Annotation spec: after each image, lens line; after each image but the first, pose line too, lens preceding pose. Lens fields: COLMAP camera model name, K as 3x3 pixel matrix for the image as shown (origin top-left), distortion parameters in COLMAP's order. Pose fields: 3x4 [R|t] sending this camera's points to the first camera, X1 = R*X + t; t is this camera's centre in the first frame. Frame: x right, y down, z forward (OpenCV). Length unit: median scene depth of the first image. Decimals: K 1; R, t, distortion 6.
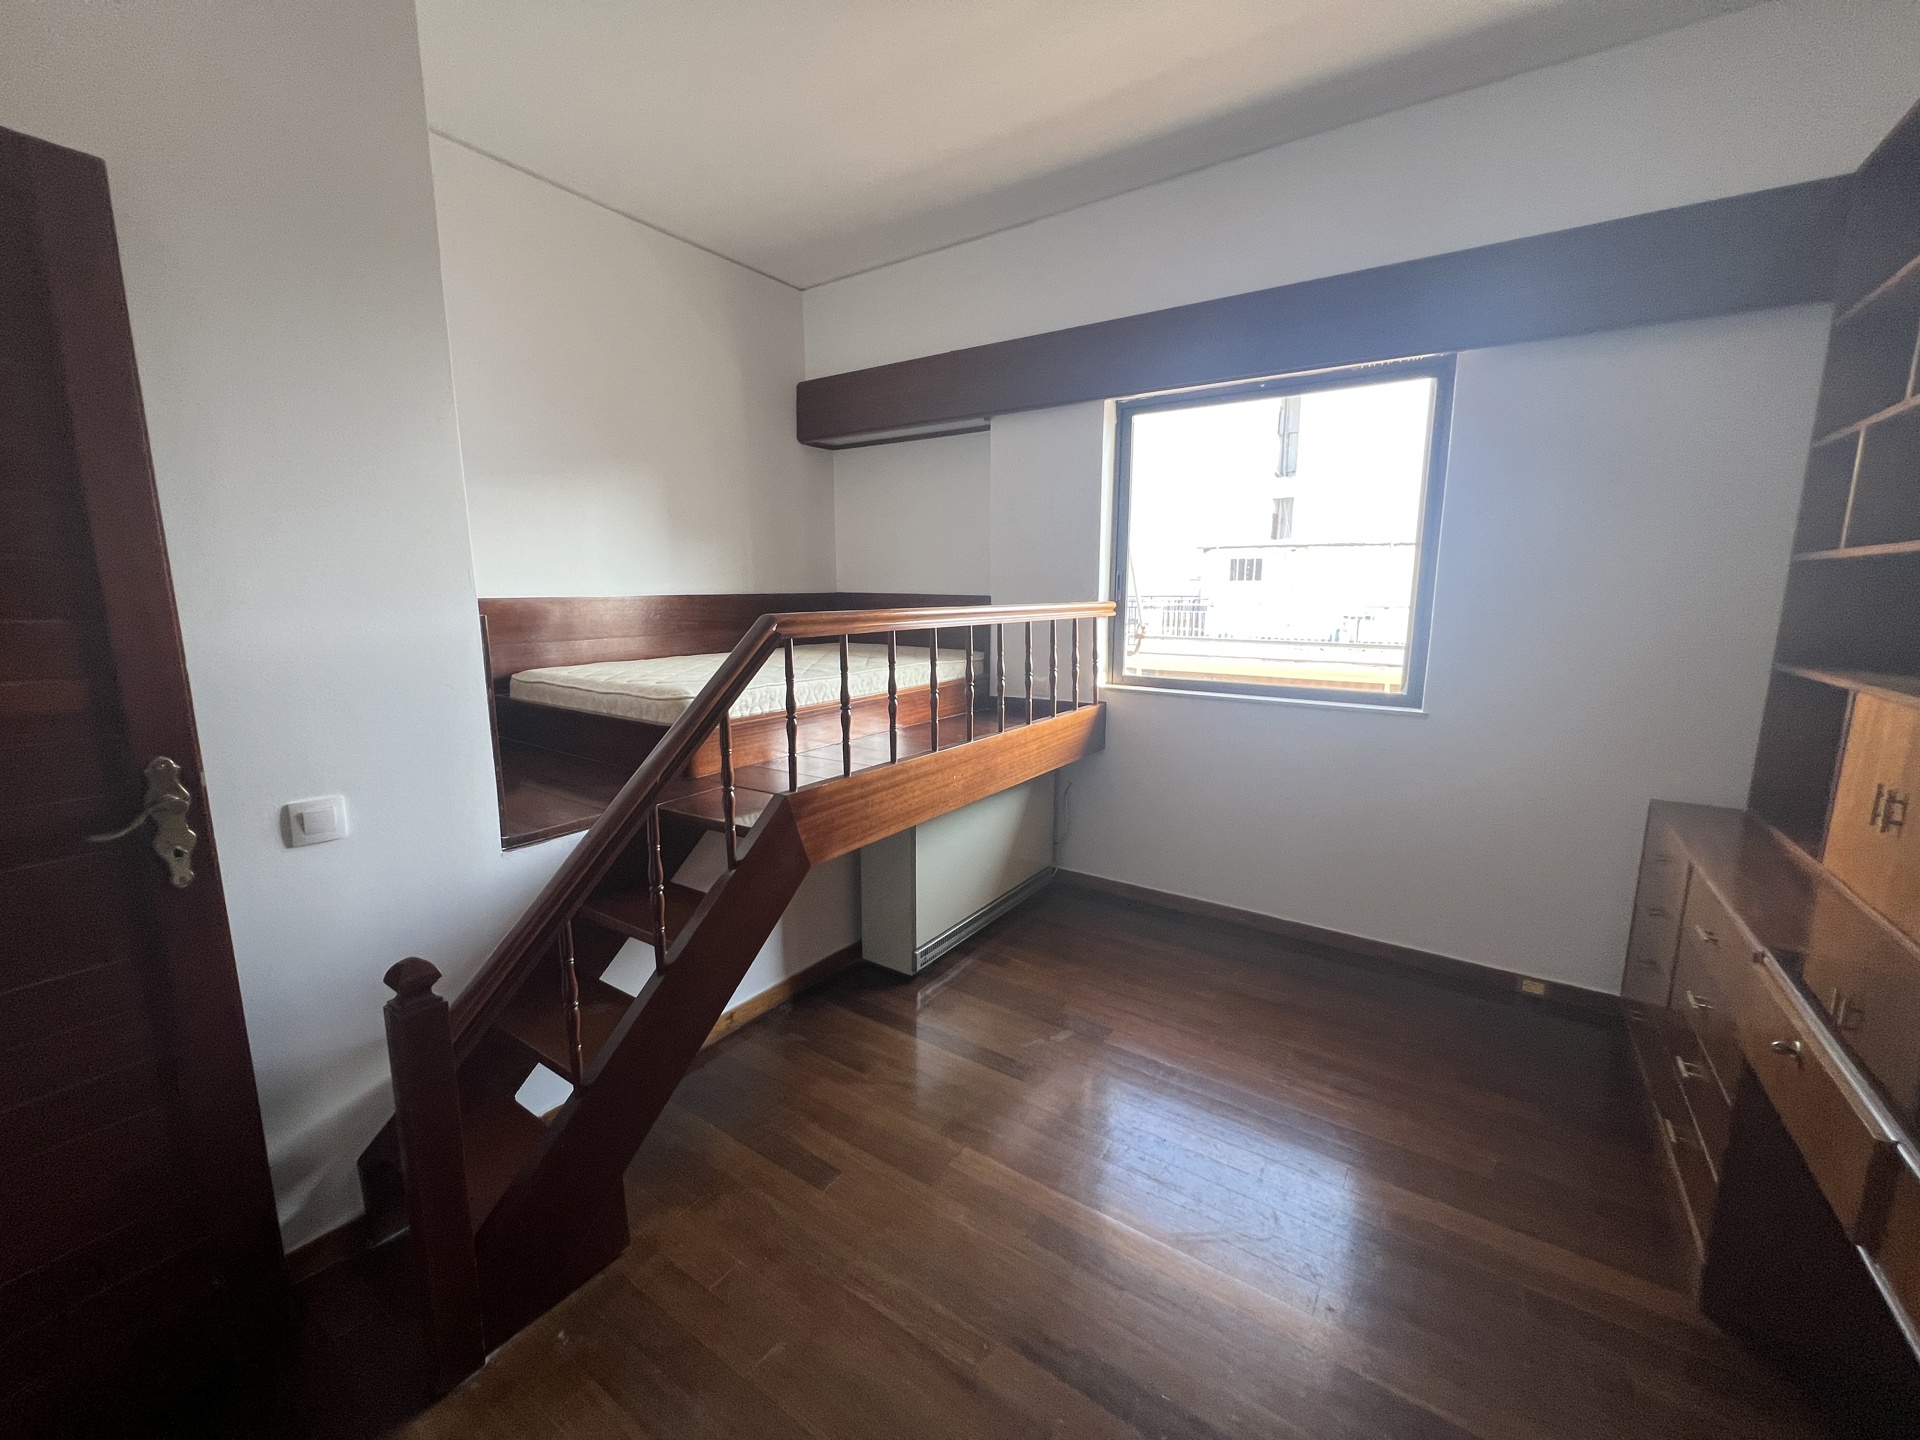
lens RADIAL K [[768.2, 0, 953.4], [0, 768.2, 717.3], [0, 0, 1]] dist [-0.003223, -0.000573]
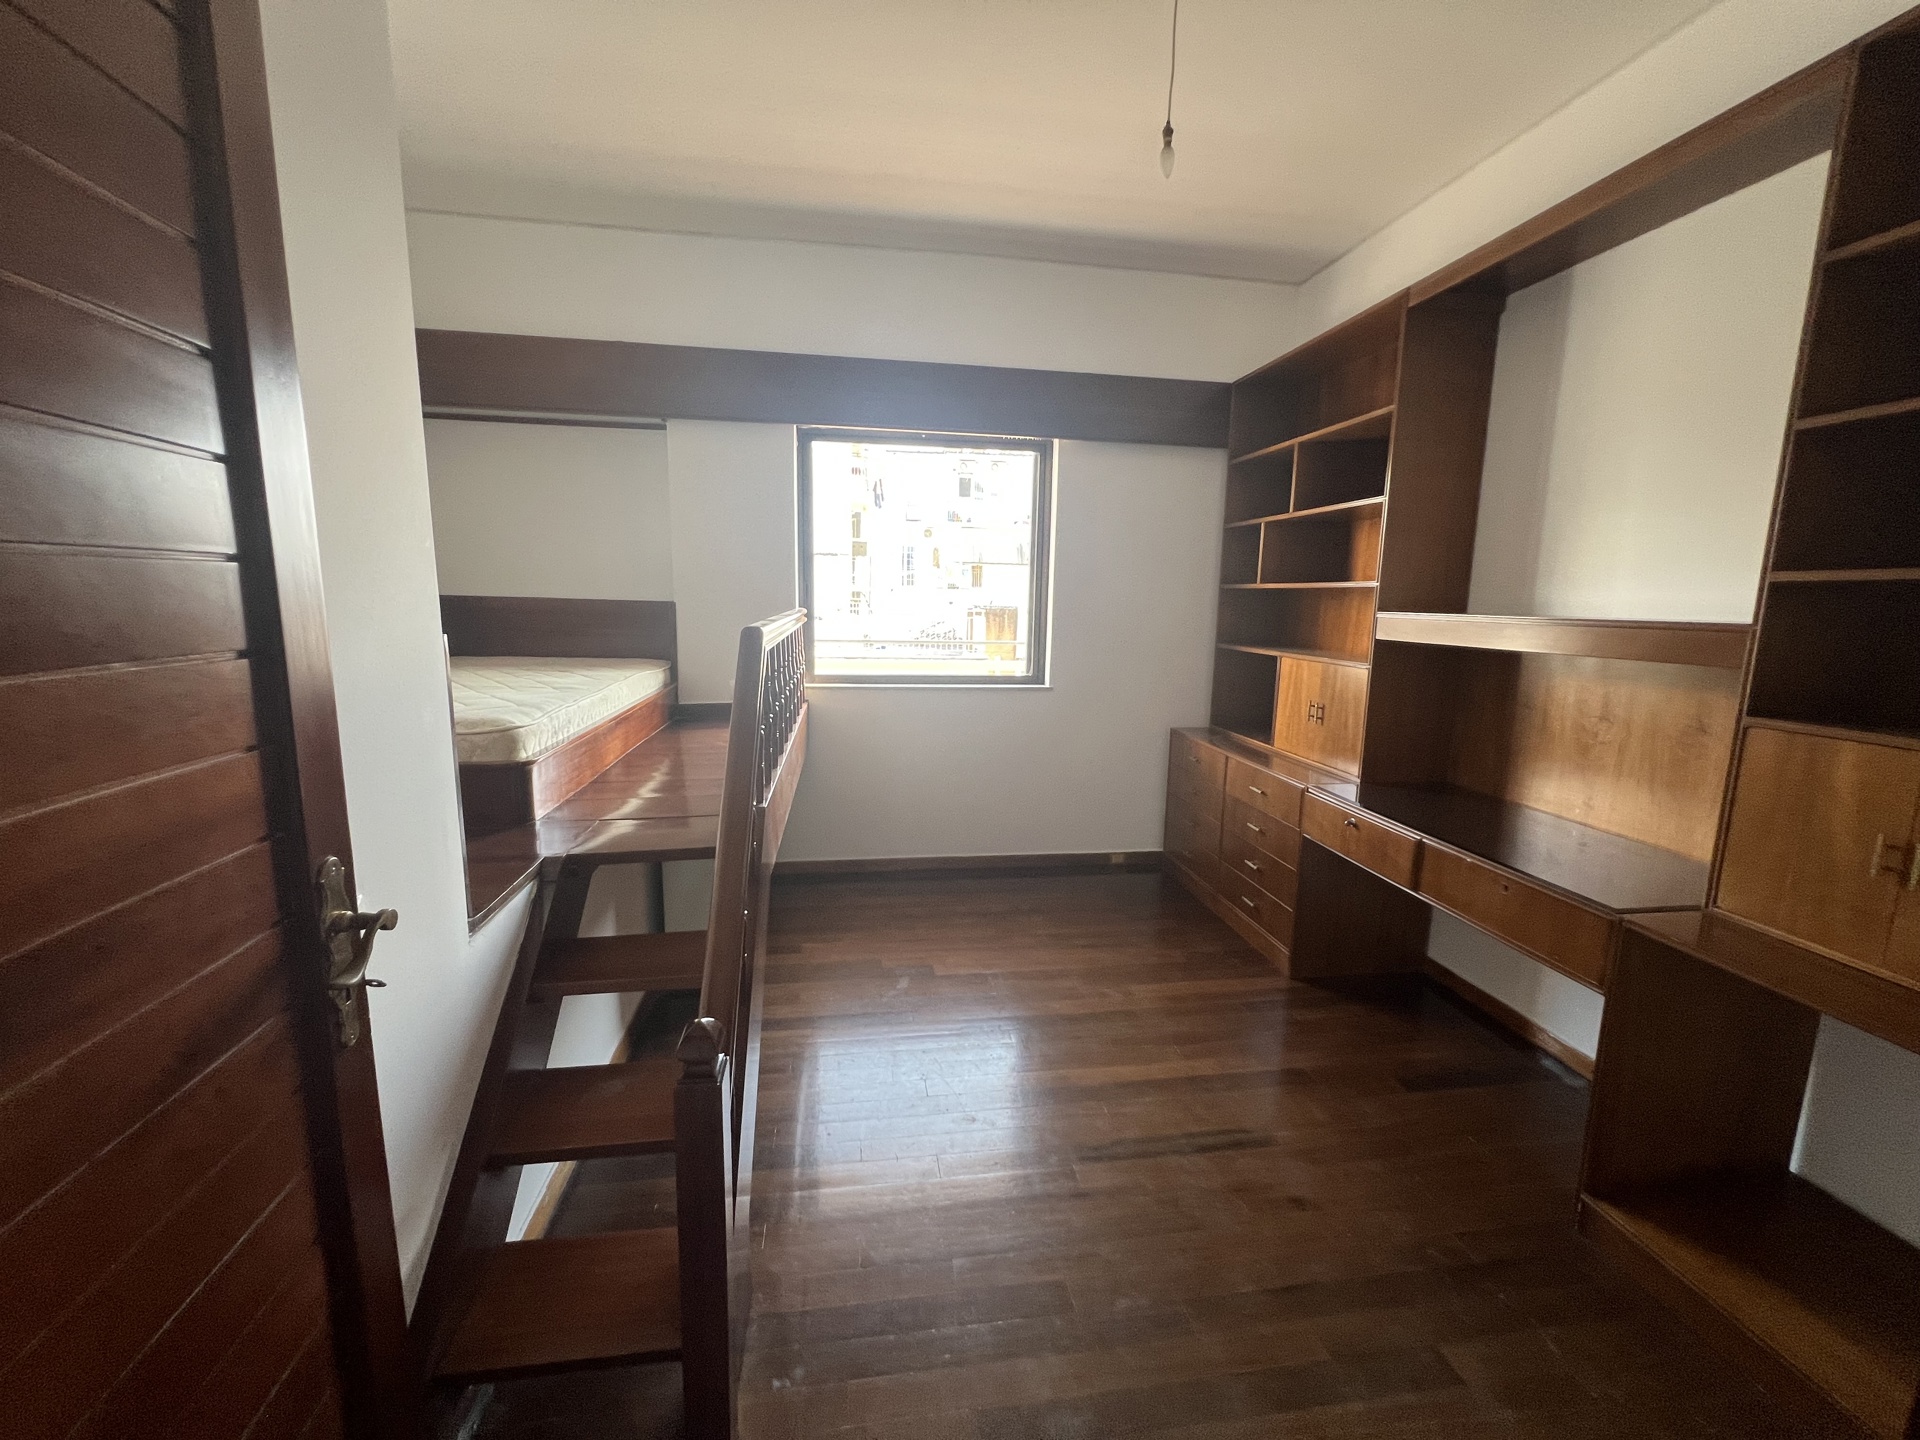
lens RADIAL K [[768.2, 0, 952.1], [0, 768.2, 717.6], [0, 0, 1]] dist [-0.003223, -0.000573]
pose [[0.731210, -0.092896, 0.675797, -0.519357], [0.095277, 0.994881, 0.033668, -0.015677], [-0.675466, 0.039769, 0.736318, 0.074193]]
